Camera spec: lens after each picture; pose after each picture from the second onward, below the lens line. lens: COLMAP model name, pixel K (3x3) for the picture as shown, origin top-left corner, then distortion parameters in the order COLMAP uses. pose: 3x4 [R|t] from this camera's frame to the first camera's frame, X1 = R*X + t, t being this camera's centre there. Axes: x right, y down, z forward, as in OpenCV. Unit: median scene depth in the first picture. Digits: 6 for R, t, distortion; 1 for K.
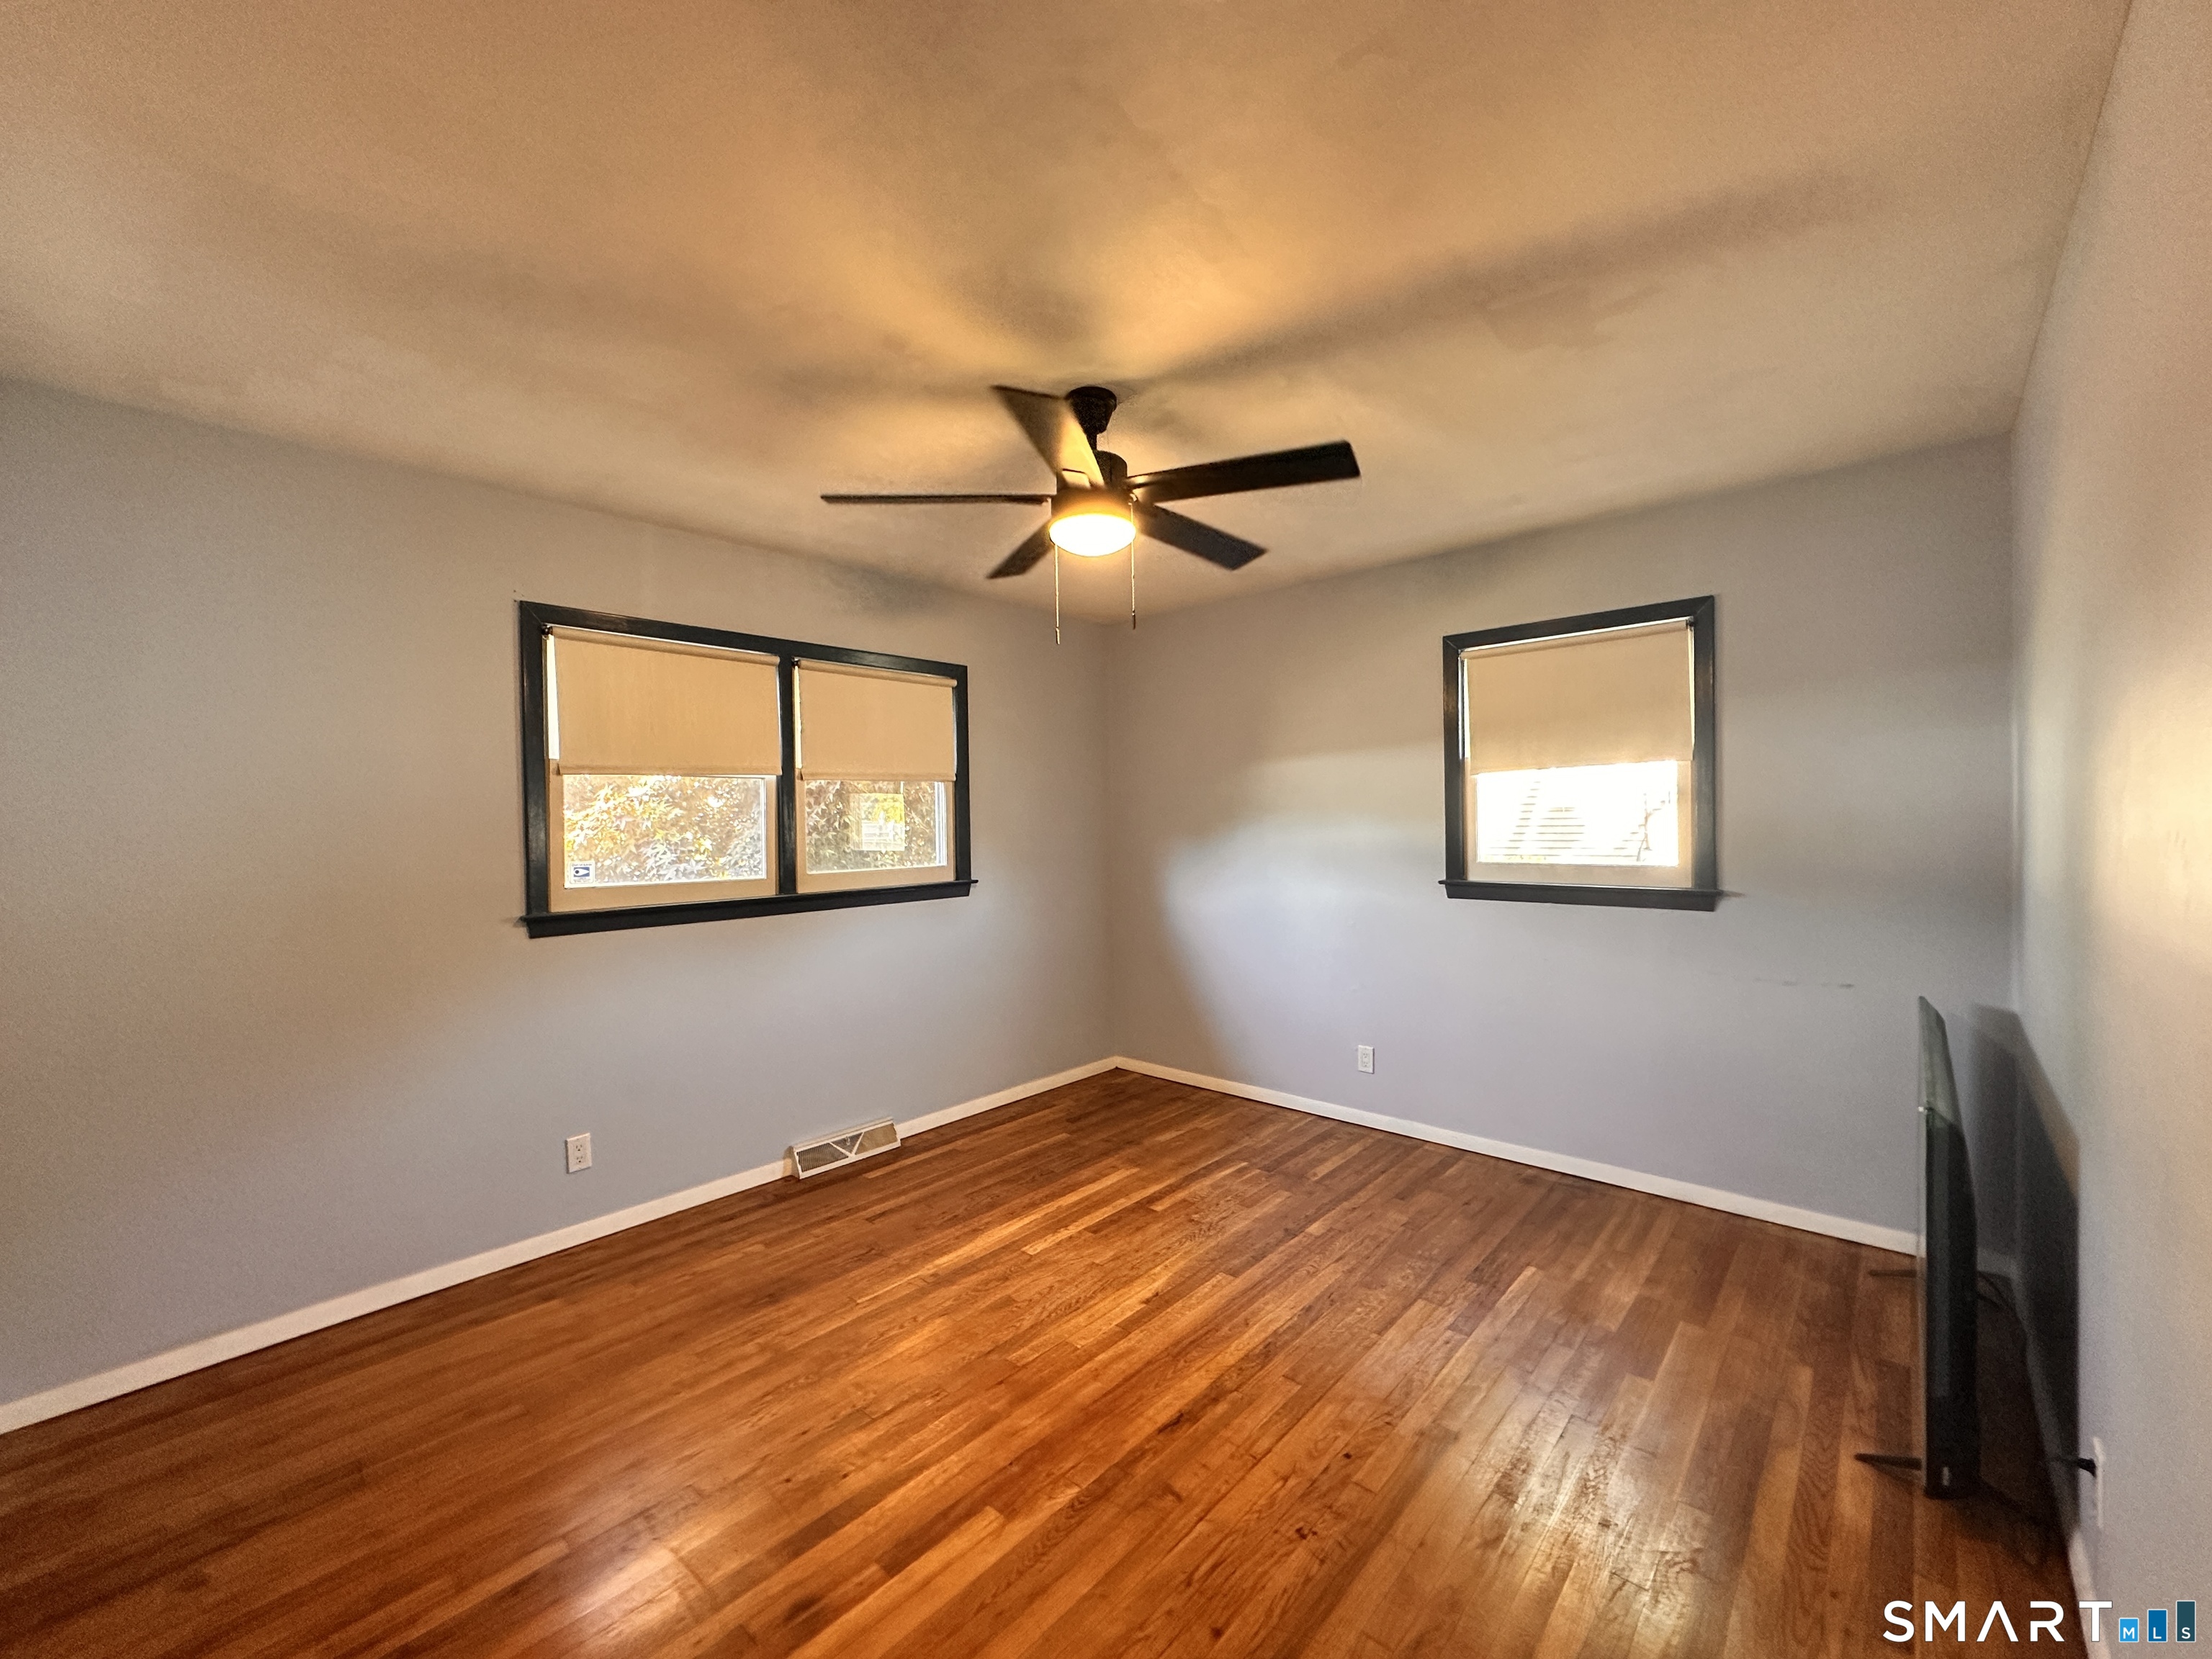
lens RADIAL K [[886.4, 0, 1099.9], [0, 886.4, 822.9], [0, 0, 1]] dist [-0.003241, 0.000034]
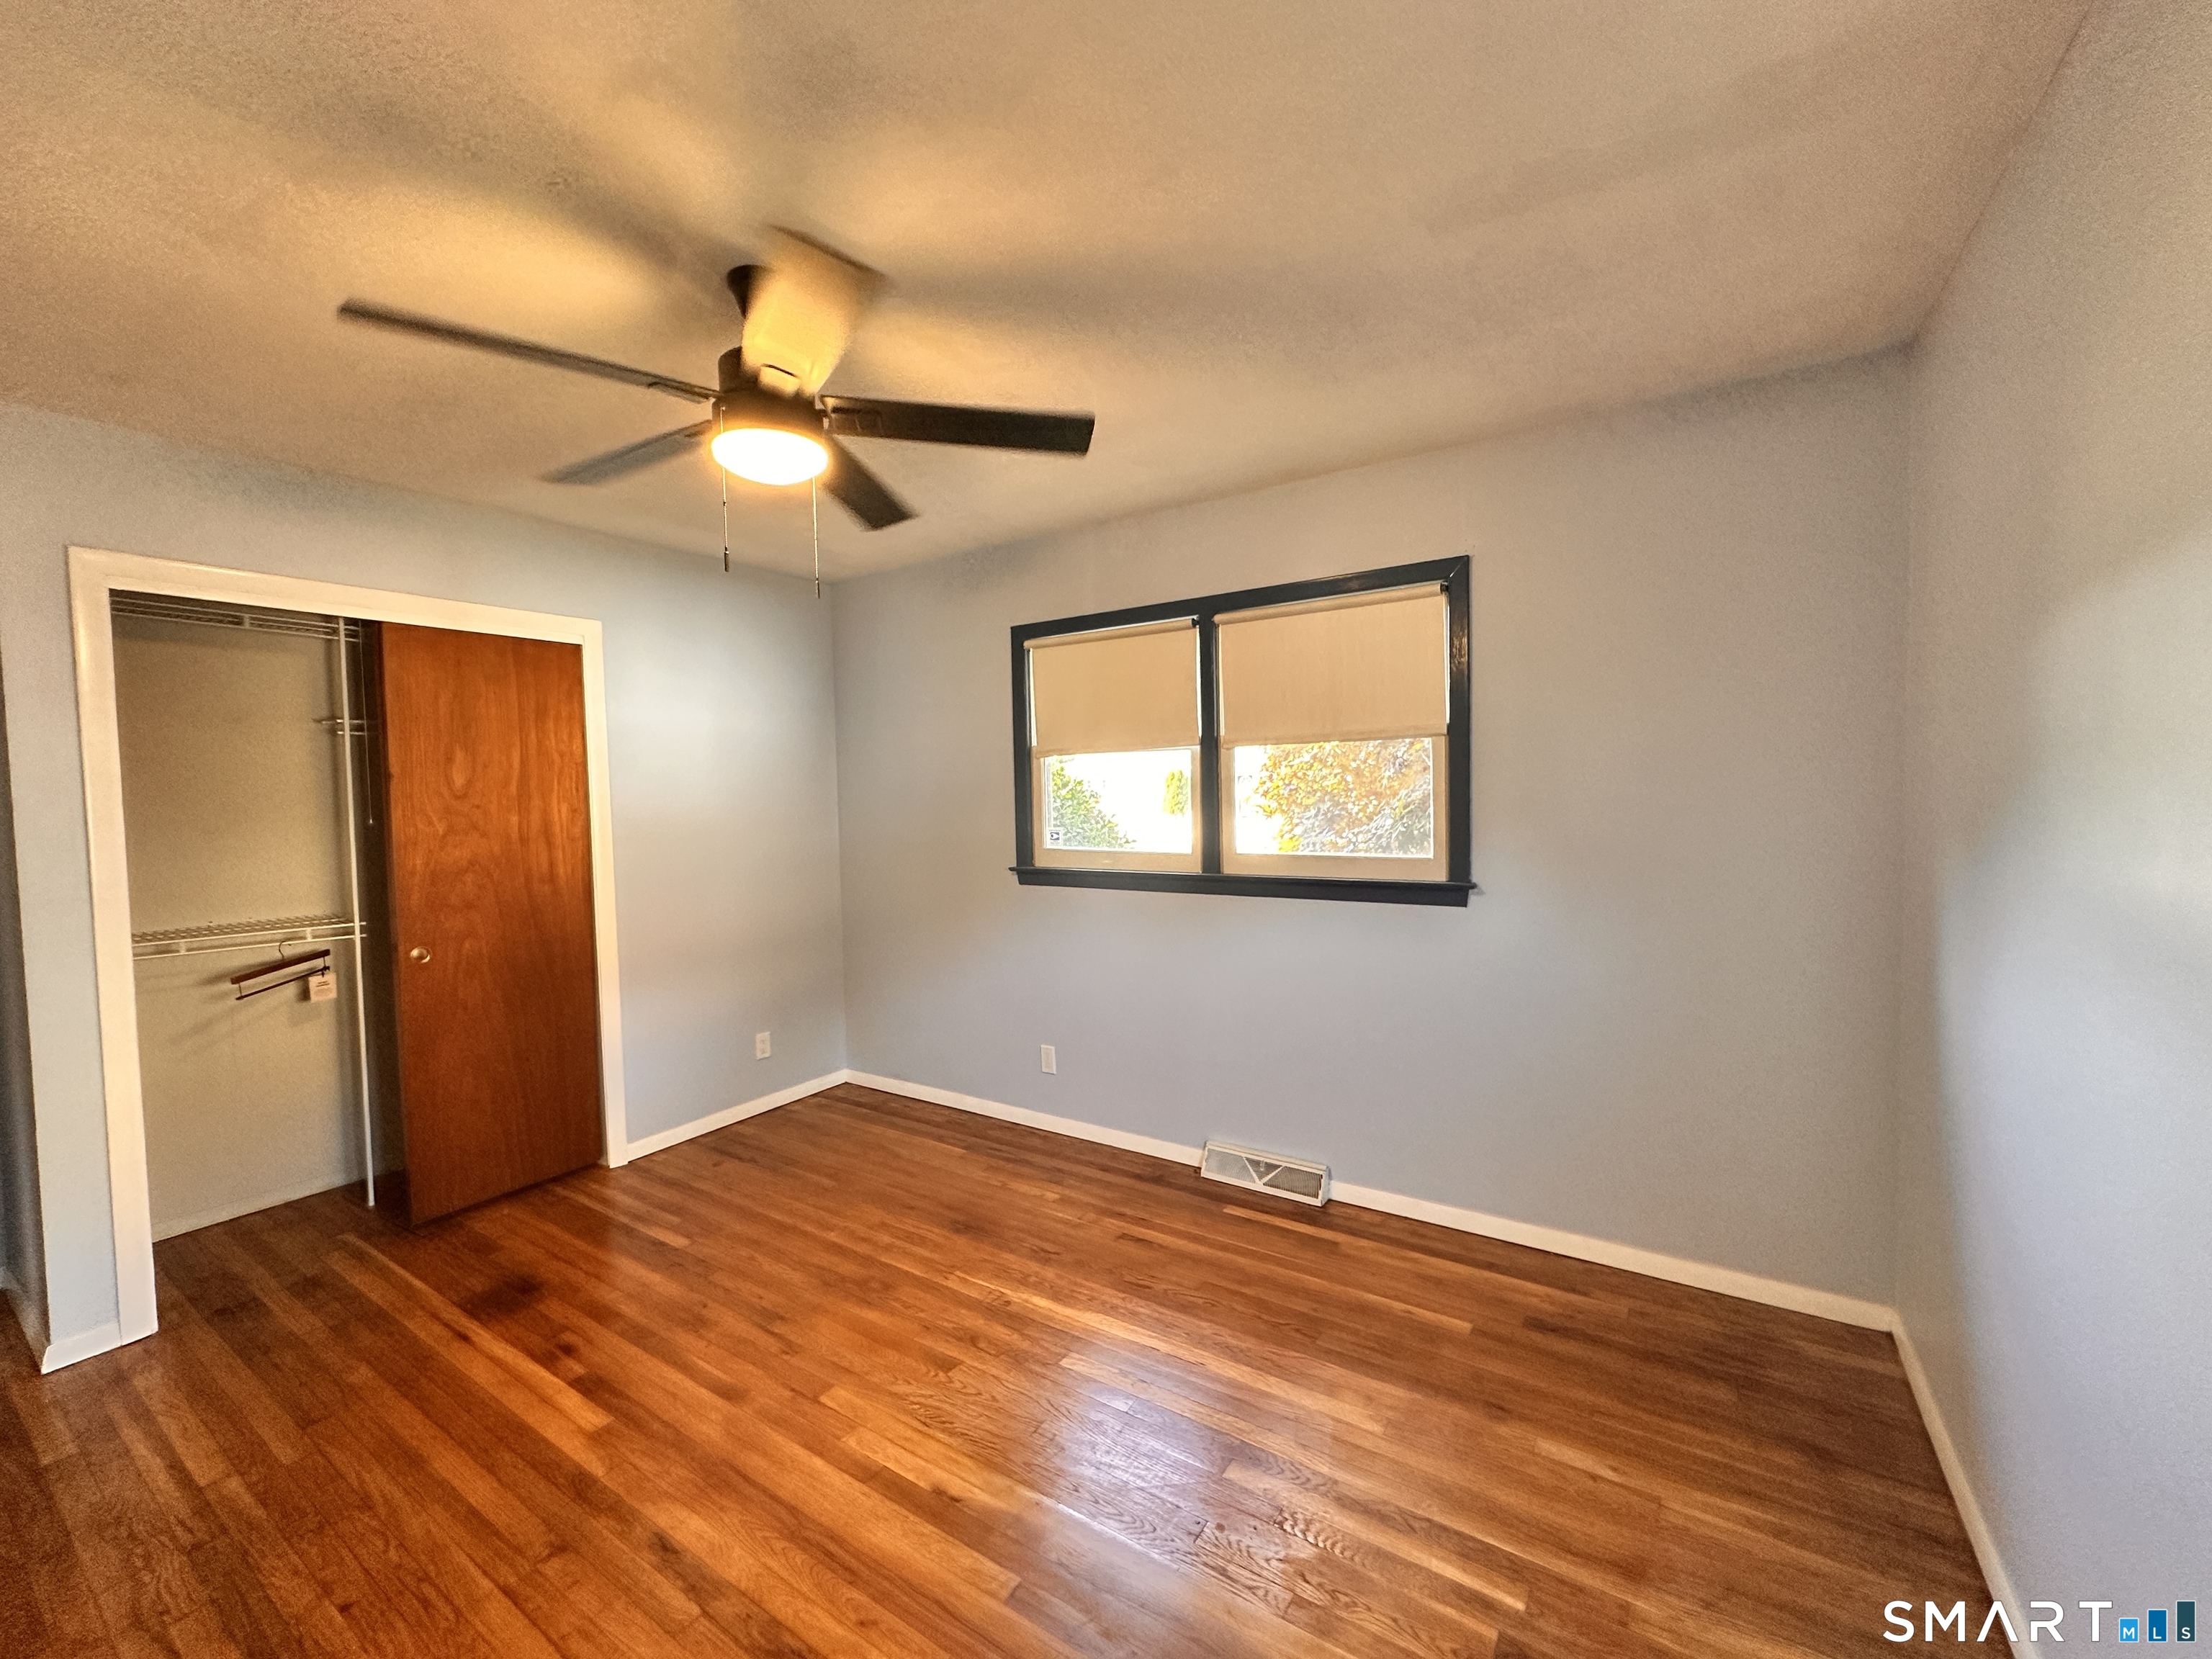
lens RADIAL K [[881.0, 0, 1109.0], [0, 881.0, 829.5], [0, 0, 1]] dist [-0.001648, 0.000748]
pose [[0.161107, 0.053768, -0.985471, 0.614794], [0.013355, 0.998305, 0.056652, -0.021494], [0.986847, -0.022288, 0.160116, 0.858287]]
